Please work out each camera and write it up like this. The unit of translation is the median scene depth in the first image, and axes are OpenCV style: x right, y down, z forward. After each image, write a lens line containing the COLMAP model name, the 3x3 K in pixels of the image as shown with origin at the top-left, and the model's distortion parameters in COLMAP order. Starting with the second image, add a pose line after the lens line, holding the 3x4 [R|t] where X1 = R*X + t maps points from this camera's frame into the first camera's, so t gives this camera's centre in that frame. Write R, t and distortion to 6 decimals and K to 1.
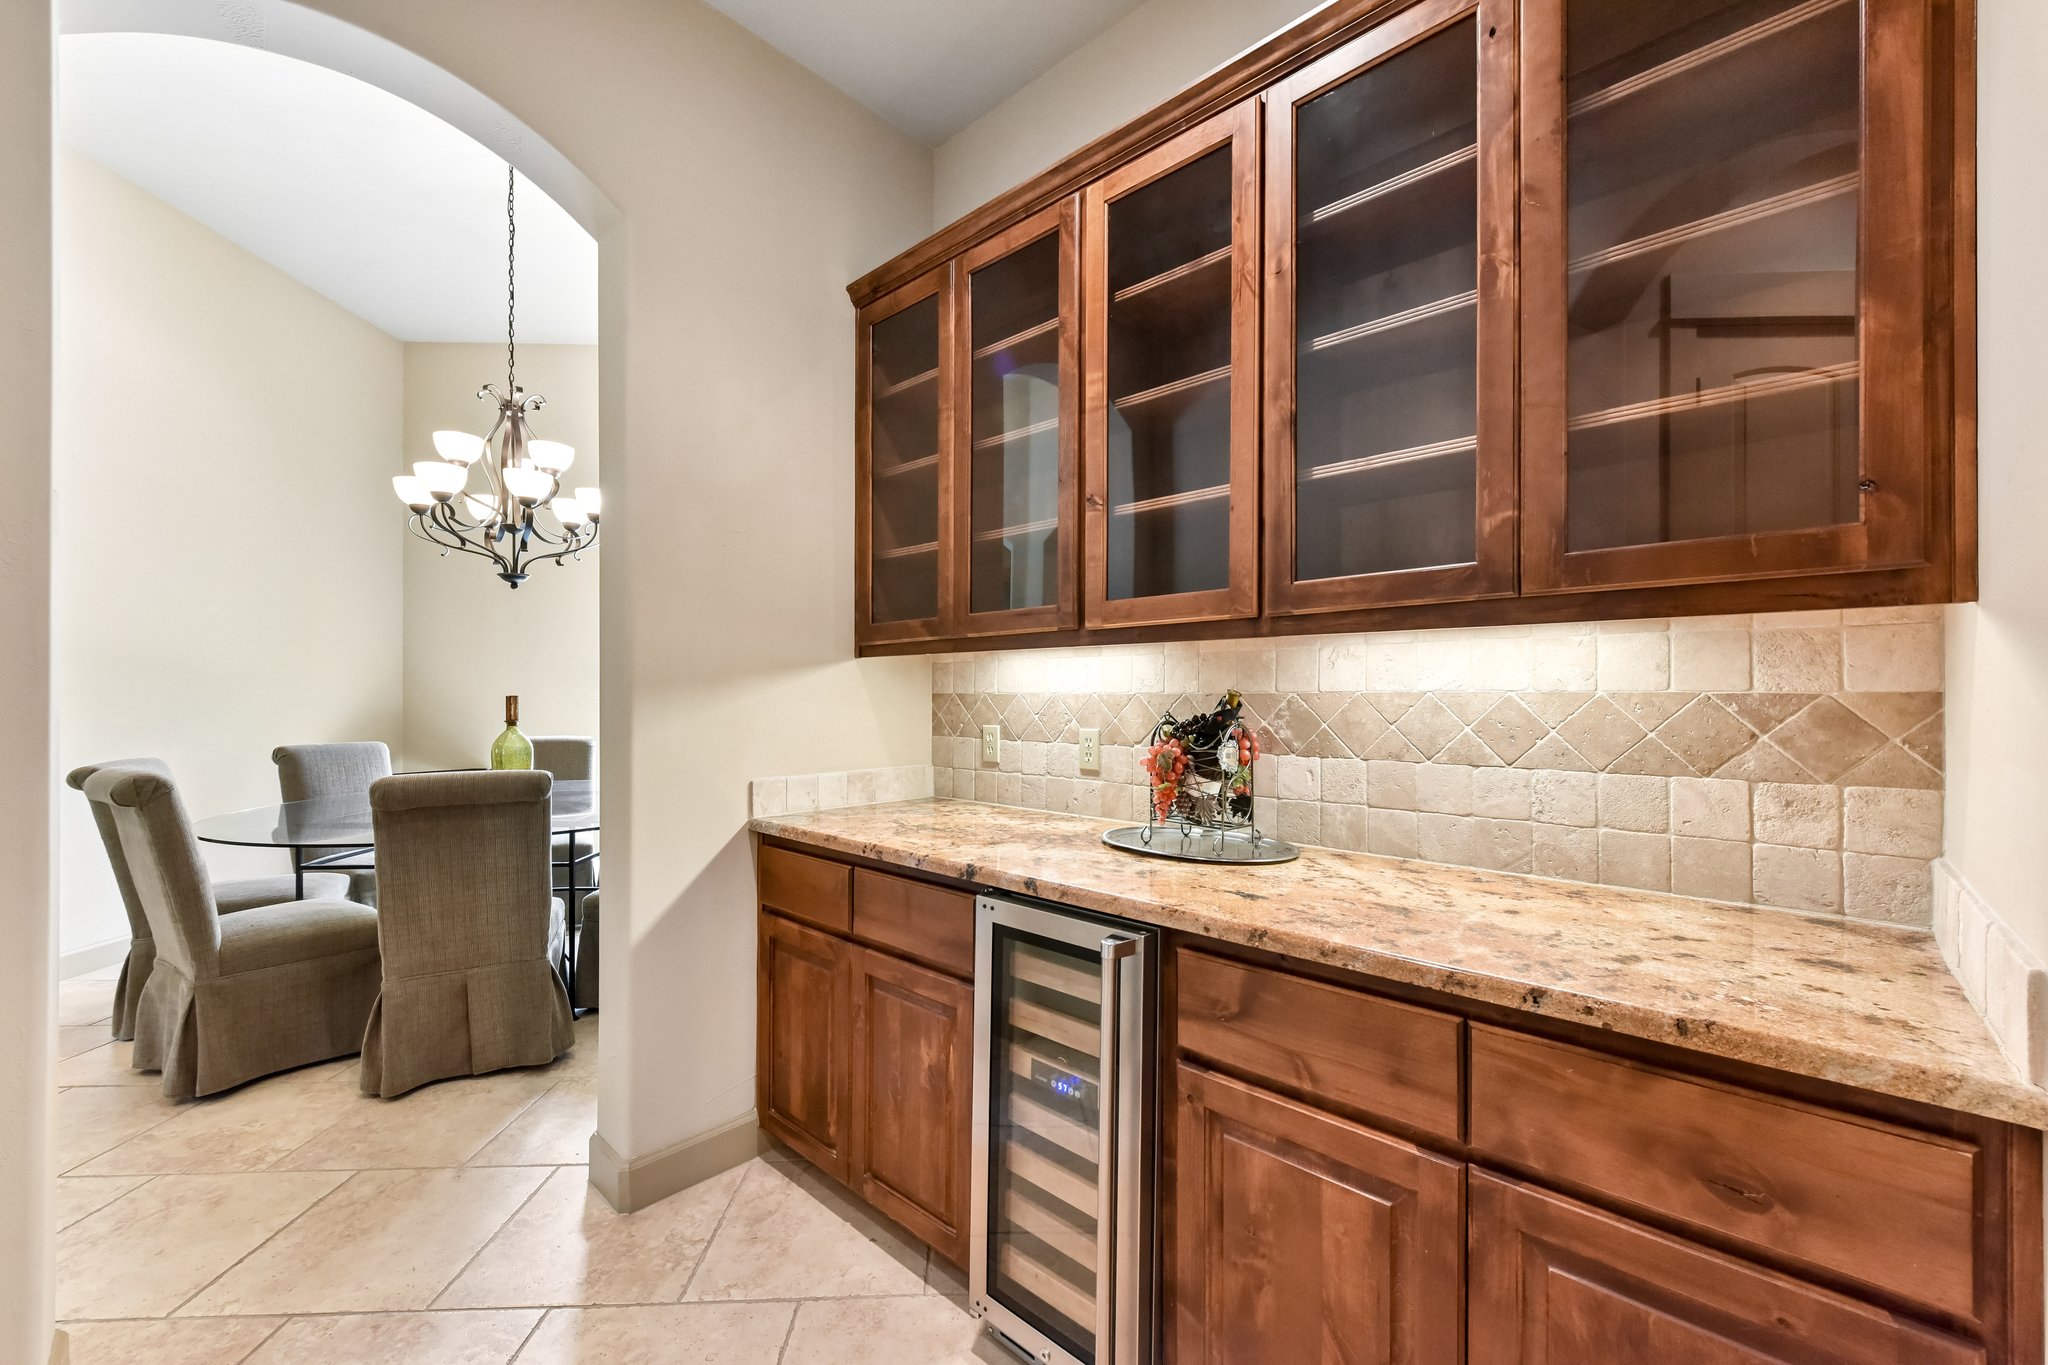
lens RADIAL K [[797.2, 0, 1032.6], [0, 797.2, 688.7], [0, 0, 1]] dist [0.002281, -0.000036]
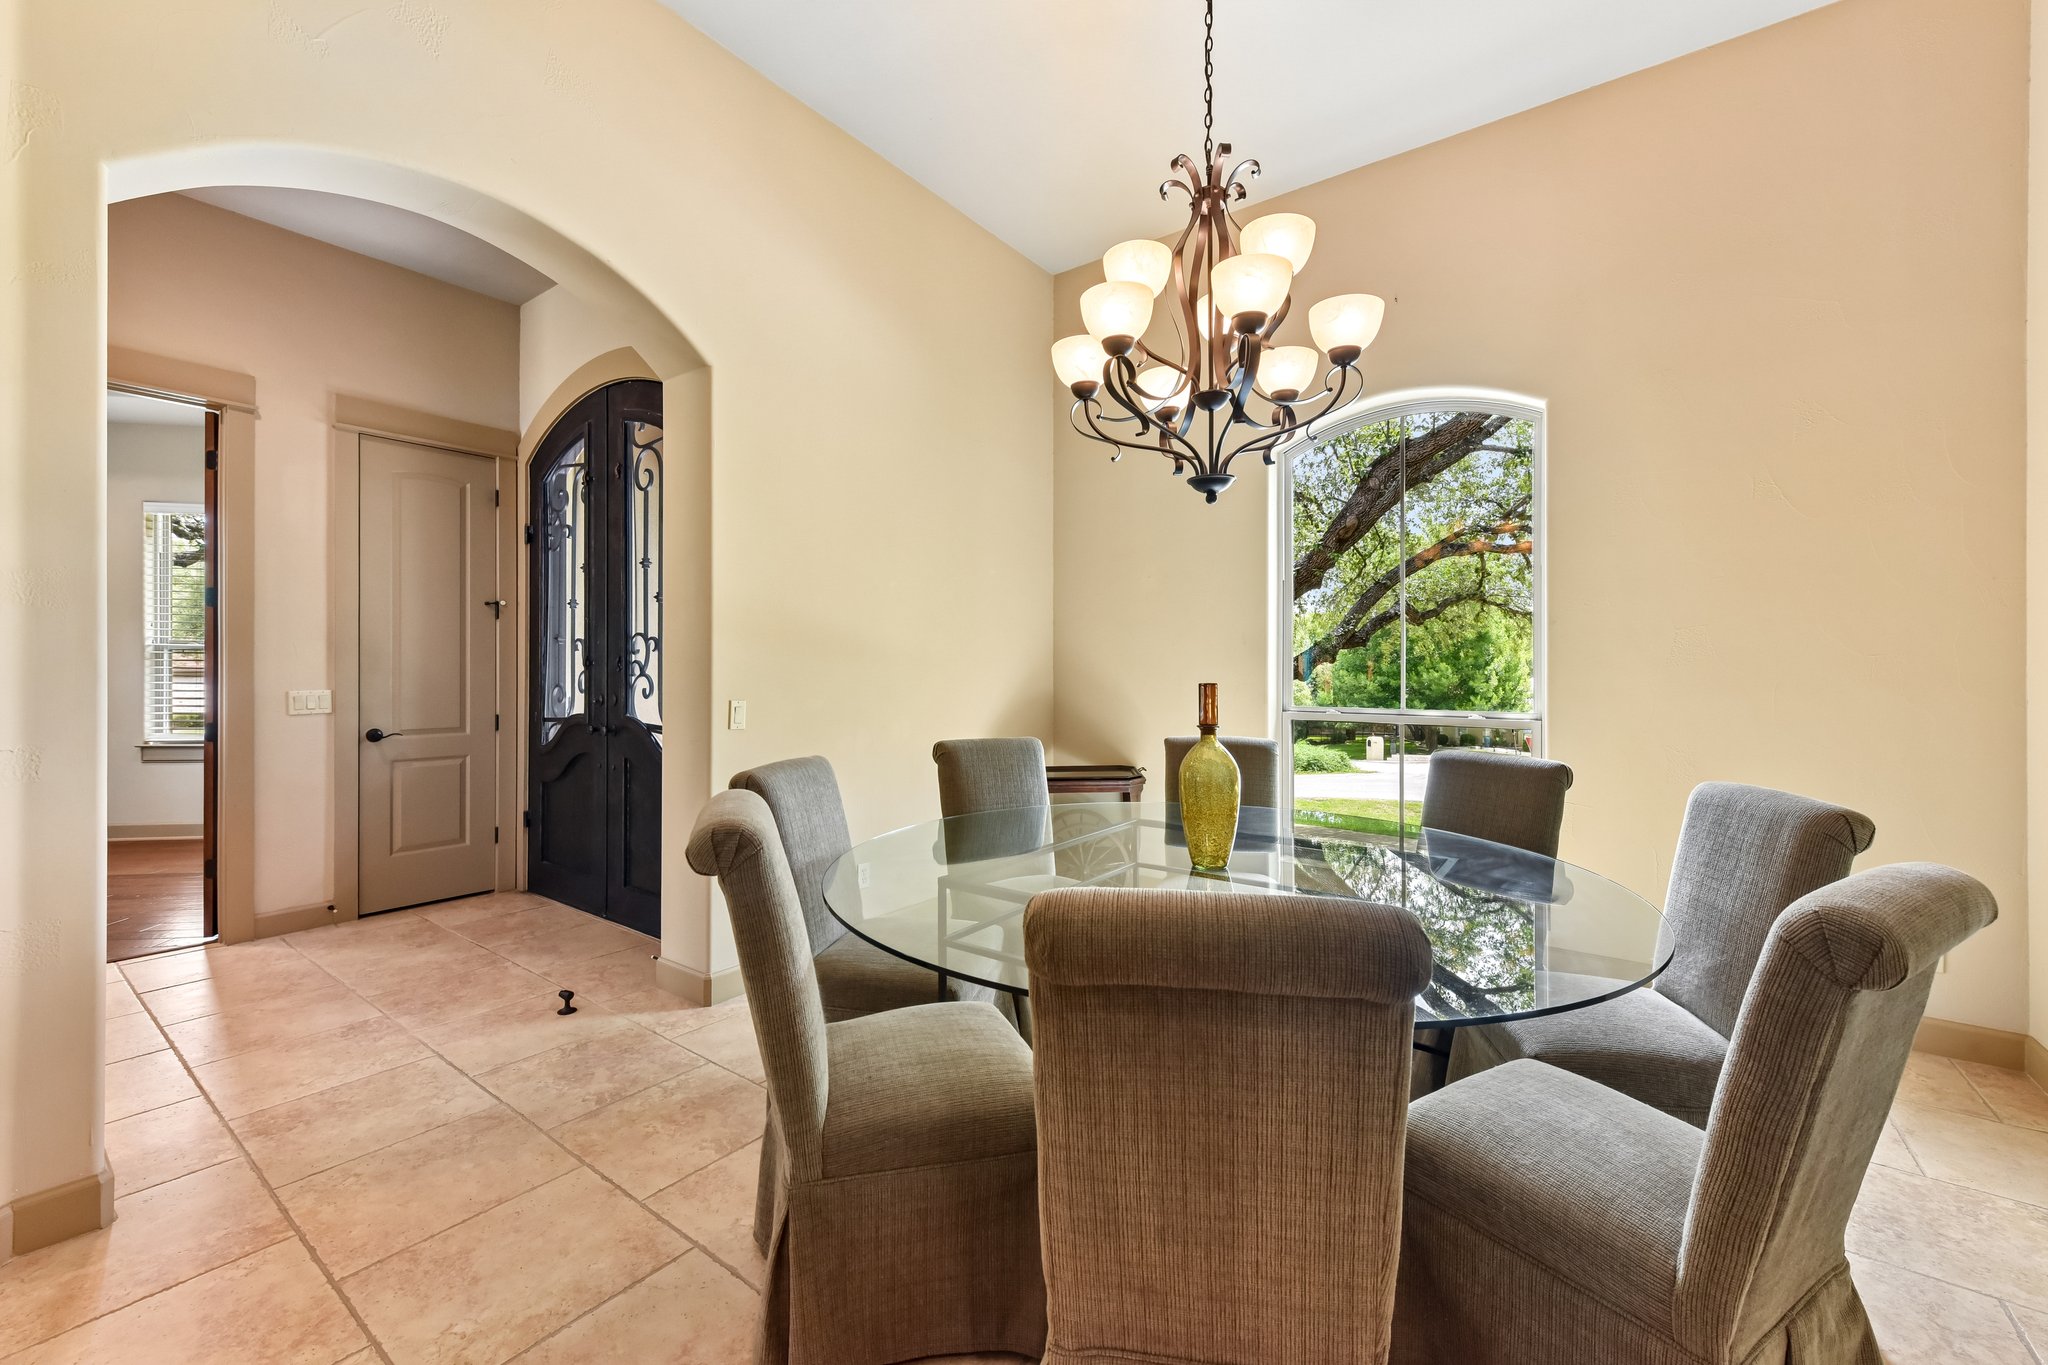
lens RADIAL K [[831.0, 0, 1029.6], [0, 831.0, 666.3], [0, 0, 1]] dist [0.000534, -0.000013]
pose [[0.773228, -0.000141, -0.634128, -0.369998], [0.000176, 1.000000, -0.000009, -0.003376], [0.634128, -0.000105, 0.773228, 0.445677]]
